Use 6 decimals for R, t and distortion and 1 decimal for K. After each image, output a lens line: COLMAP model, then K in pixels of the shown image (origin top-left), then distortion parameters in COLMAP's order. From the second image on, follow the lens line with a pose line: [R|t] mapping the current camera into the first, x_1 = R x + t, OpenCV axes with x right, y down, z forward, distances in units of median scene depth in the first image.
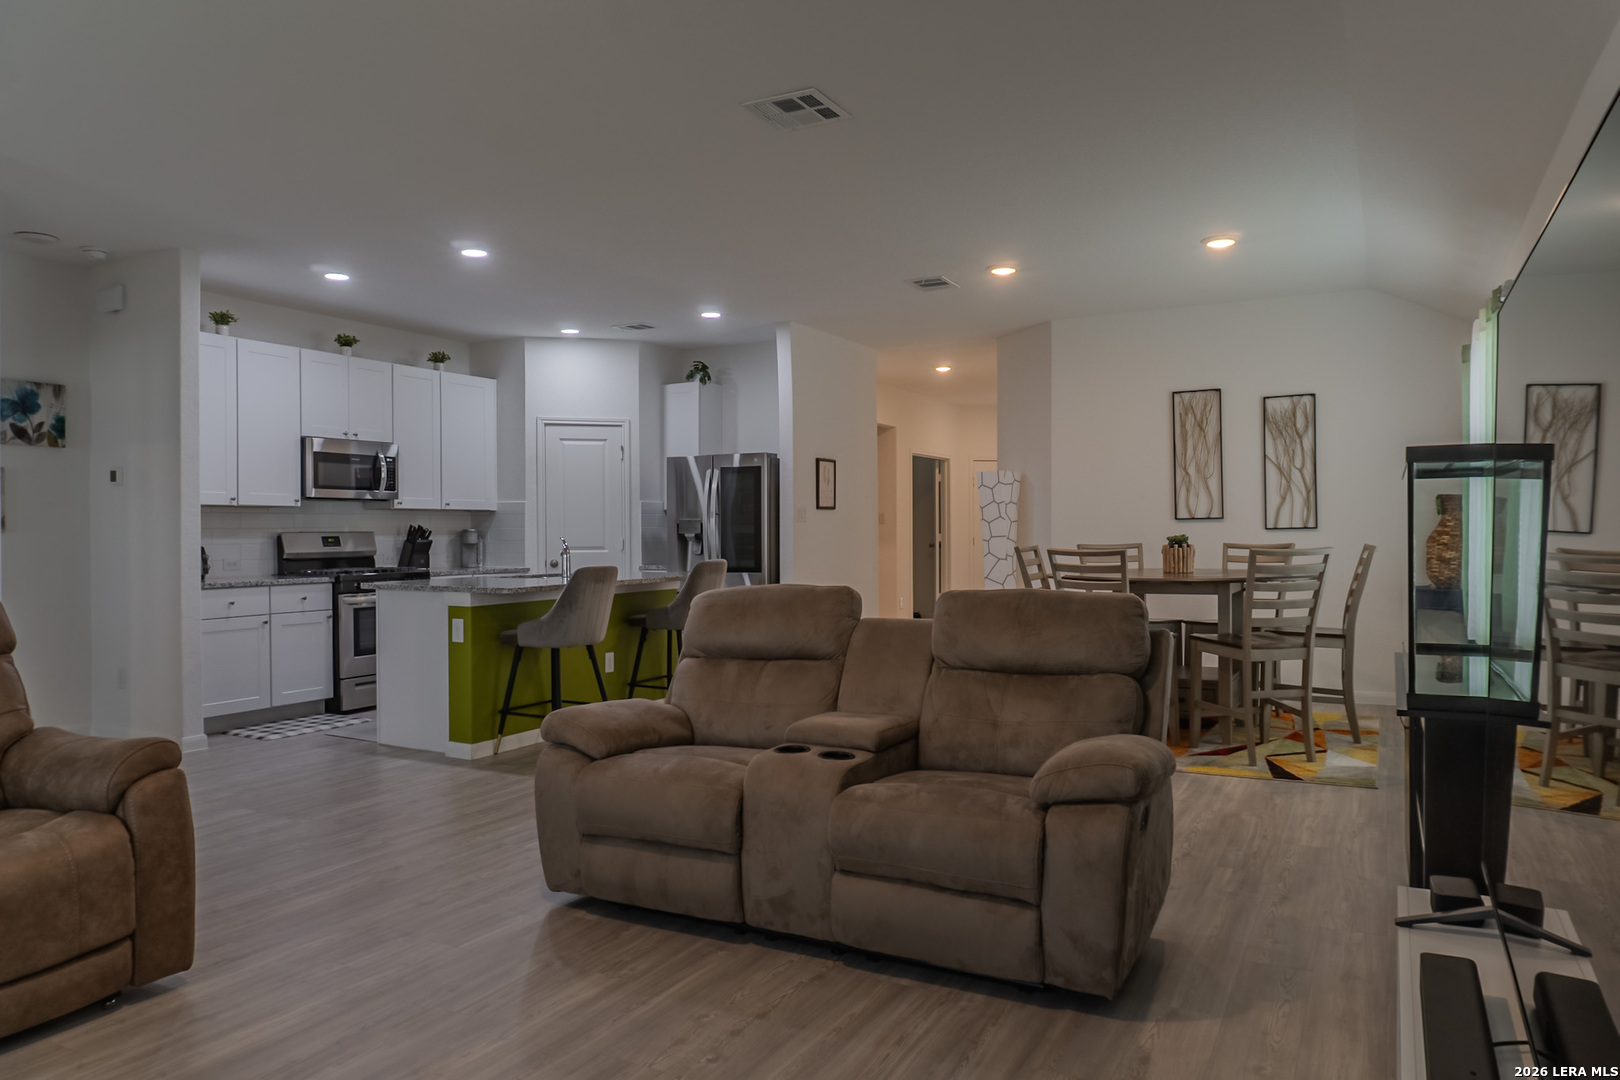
lens RADIAL K [[1083.9, 0, 810.8], [0, 1083.9, 550.1], [0, 0, 1]] dist [-0.023155, 0.002495]
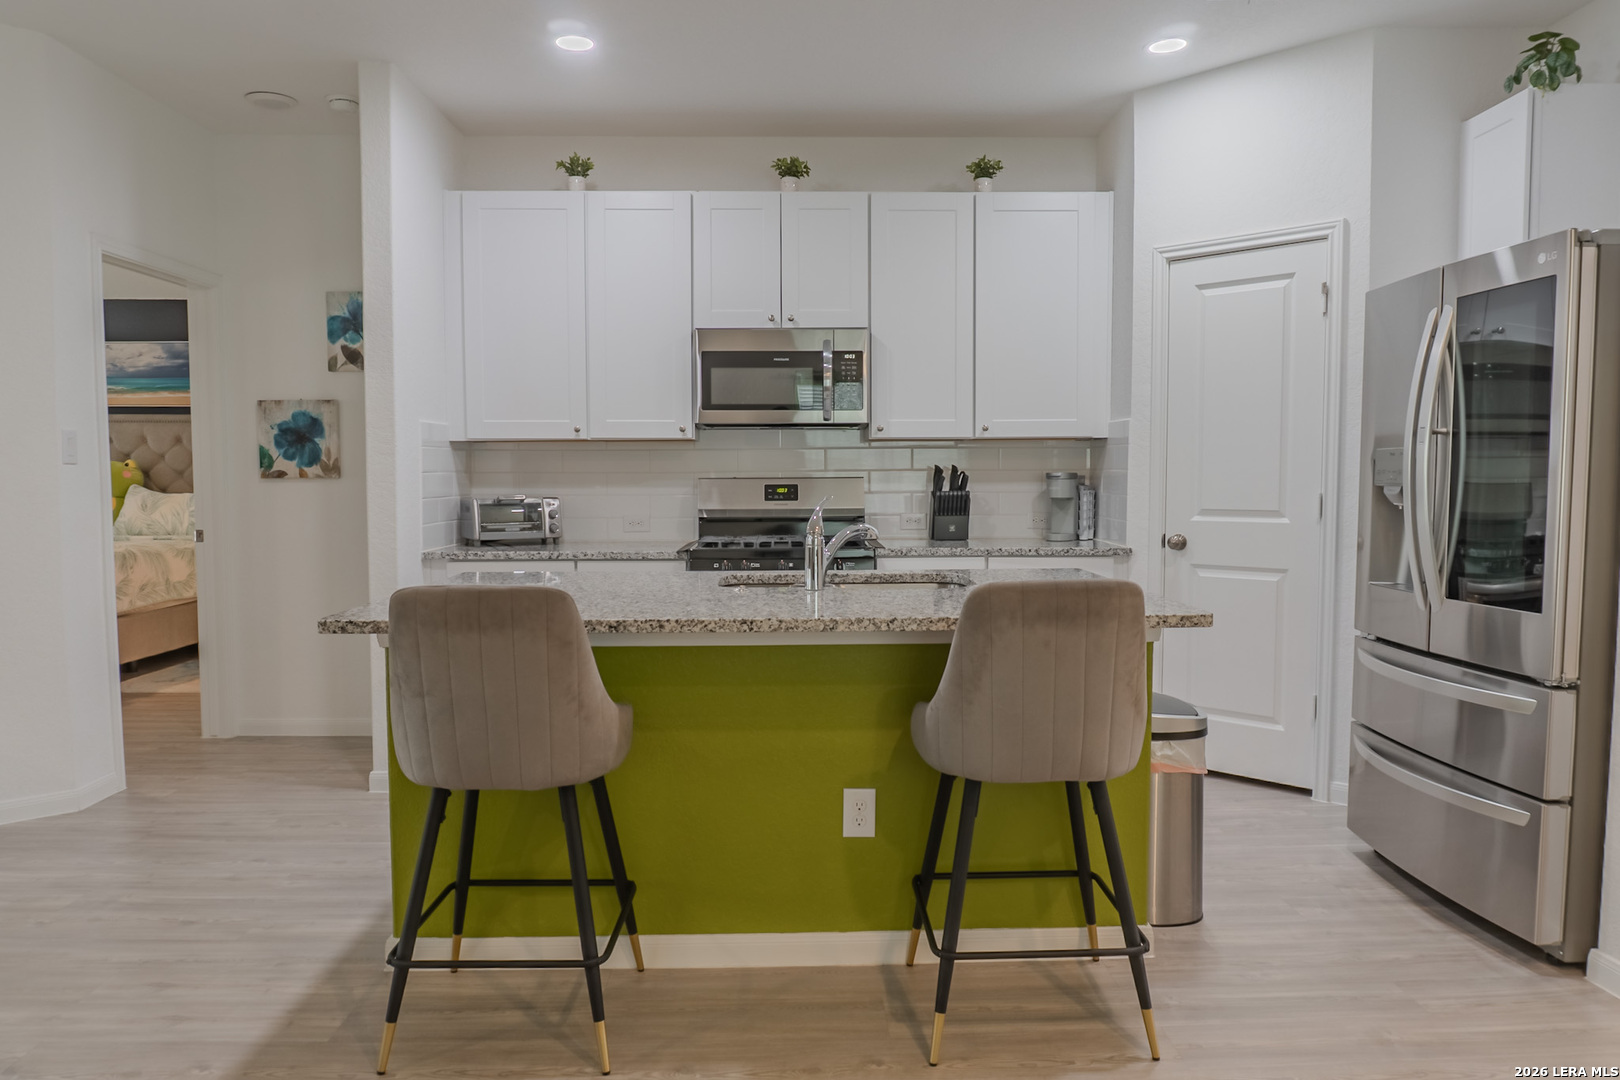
lens RADIAL K [[1097.7, 0, 803.7], [0, 1097.7, 547.7], [0, 0, 1]] dist [-0.029768, 0.002007]
pose [[0.489595, 0.061492, -0.869779, 0.129166], [-0.014462, 0.997946, 0.062412, -0.015986], [0.871830, -0.017978, 0.489478, 0.688765]]
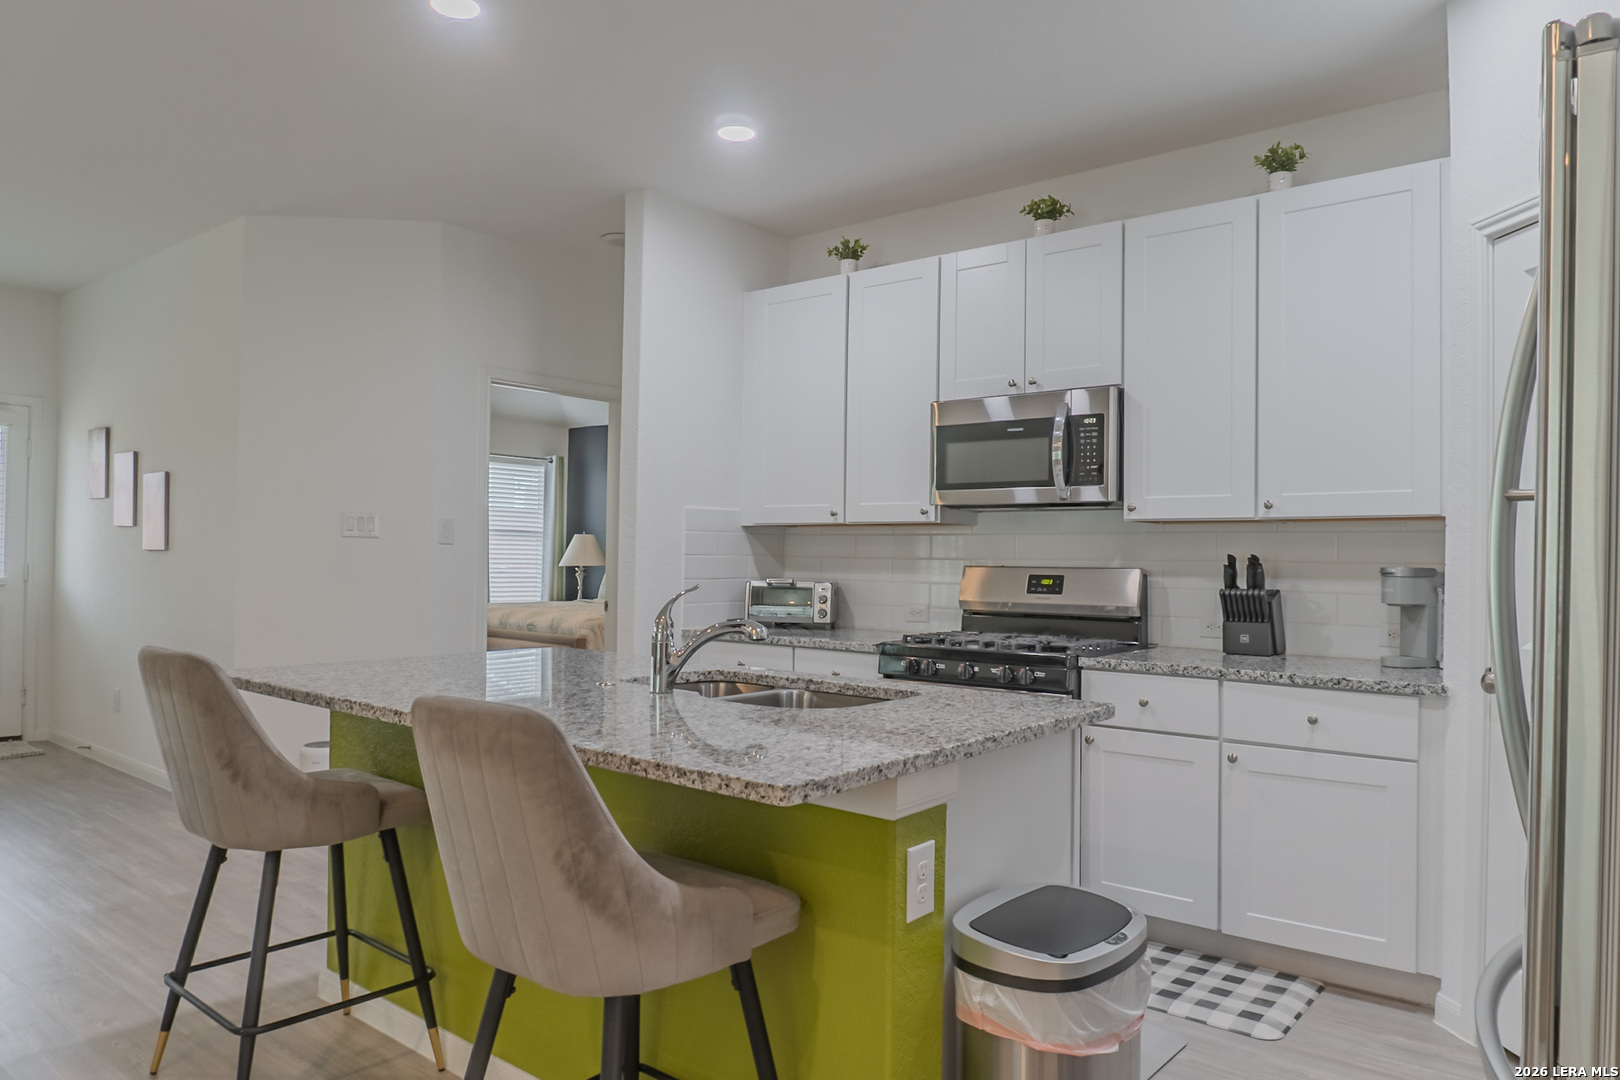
lens RADIAL K [[1069.4, 0, 810.0], [0, 1069.4, 540.0], [0, 0, 1]] dist [-0.026239, 0.002612]
pose [[-0.193470, -0.013752, -0.981010, 0.106474], [-0.030508, 0.999503, -0.007995, -0.022300], [0.980632, 0.028382, -0.193794, 0.981825]]
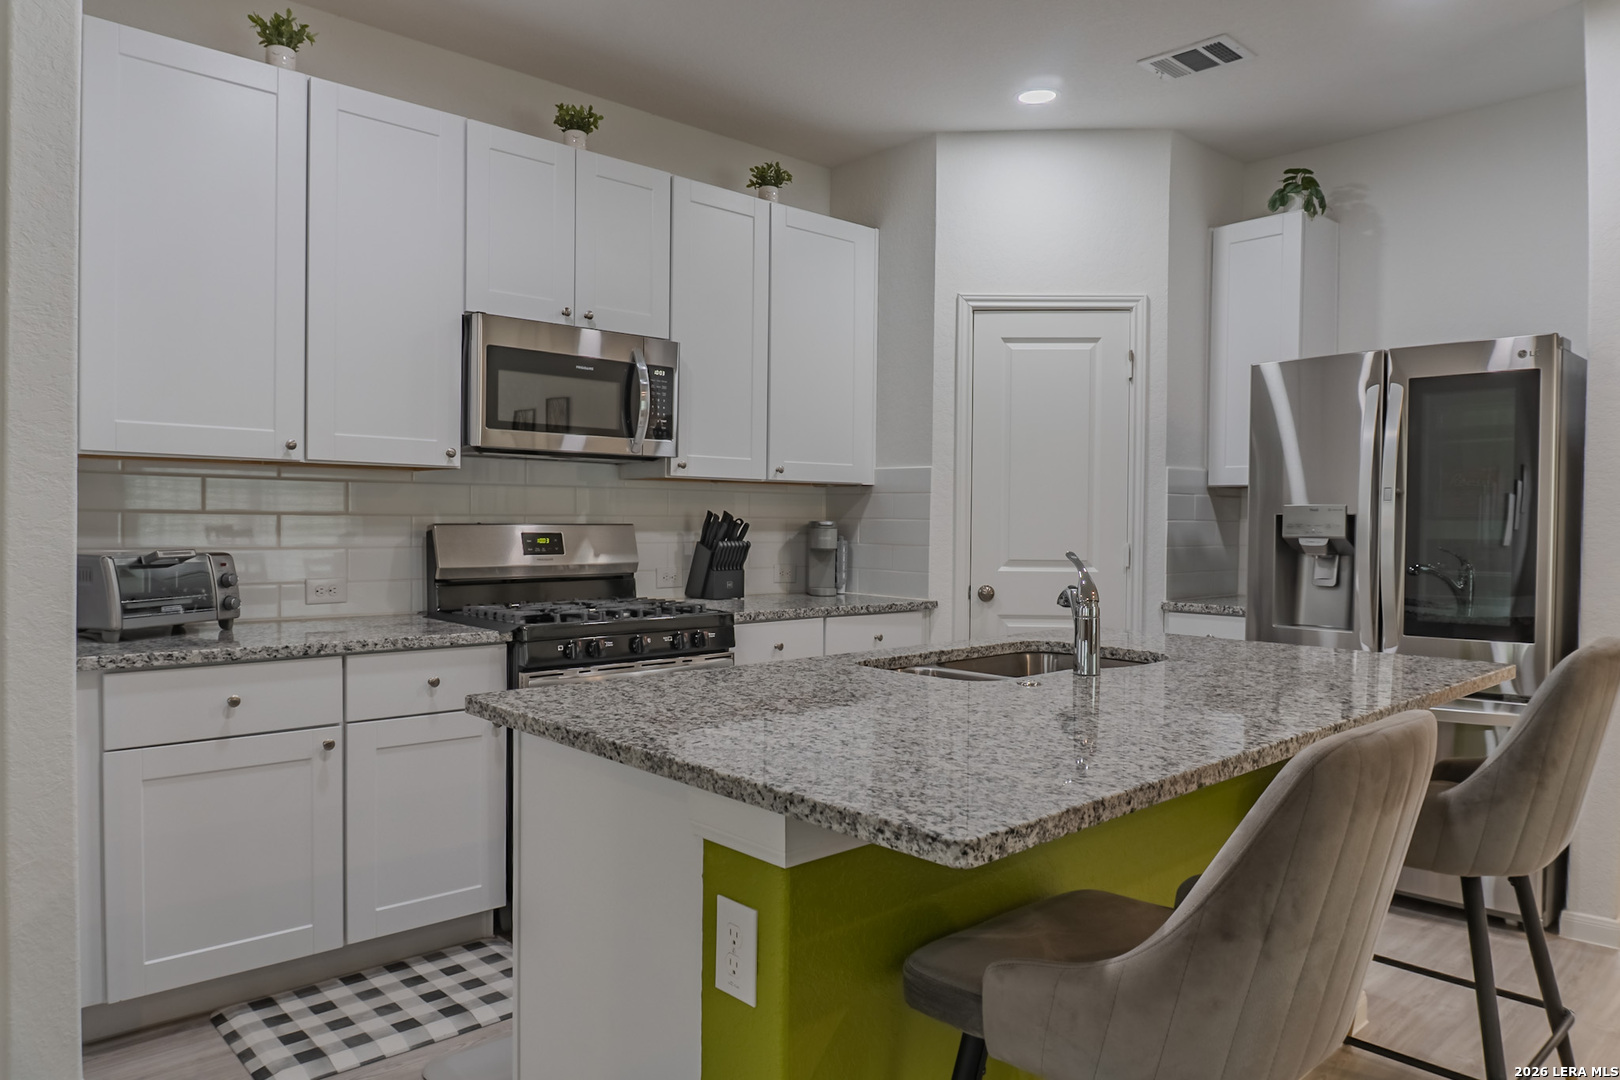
lens RADIAL K [[1083.9, 0, 810.8], [0, 1083.9, 550.1], [0, 0, 1]] dist [-0.023155, 0.002495]
pose [[0.946144, 0.023168, -0.322915, -0.175137], [-0.020368, 0.999720, 0.012048, -0.013296], [0.323103, -0.004822, 0.946351, 0.579669]]
